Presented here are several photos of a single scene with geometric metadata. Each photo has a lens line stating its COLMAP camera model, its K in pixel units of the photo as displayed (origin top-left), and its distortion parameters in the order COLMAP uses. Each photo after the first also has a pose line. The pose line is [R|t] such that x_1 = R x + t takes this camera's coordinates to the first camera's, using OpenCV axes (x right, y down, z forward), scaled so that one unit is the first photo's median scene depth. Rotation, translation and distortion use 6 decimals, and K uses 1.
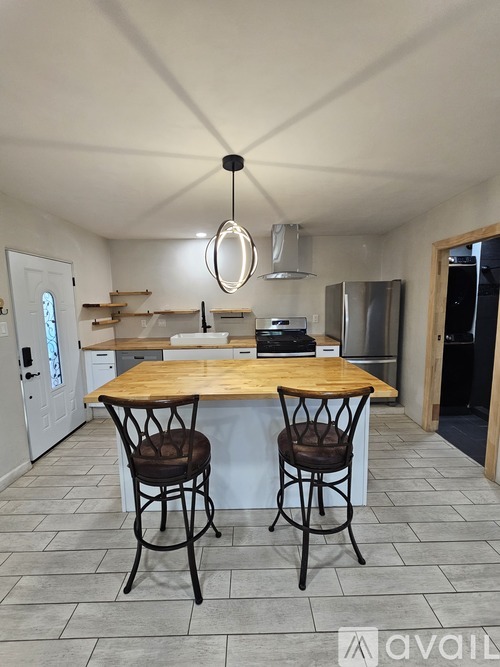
lens RADIAL K [[270.7, 0, 248.7], [0, 270.7, 333.5], [0, 0, 1]] dist [-0.000700, -0.000048]
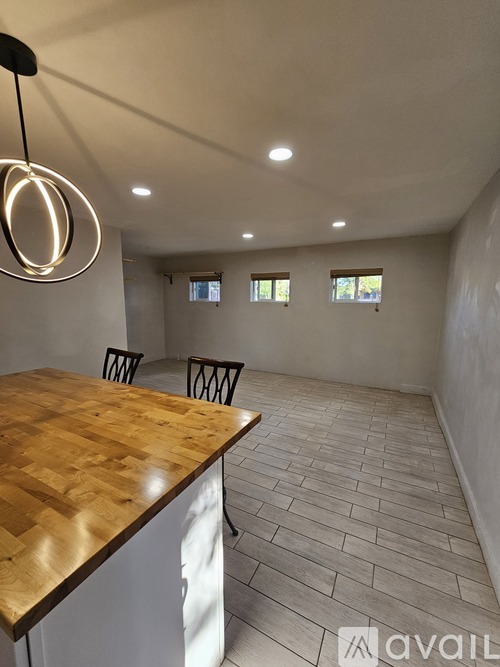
lens RADIAL K [[274.1, 0, 252.1], [0, 274.1, 336.2], [0, 0, 1]] dist [-0.000542, -0.000041]
pose [[-0.882234, -0.048836, 0.468271, -0.470185], [0.066069, 0.971922, 0.225837, -0.086466], [-0.466152, 0.230179, -0.854236, 0.812319]]
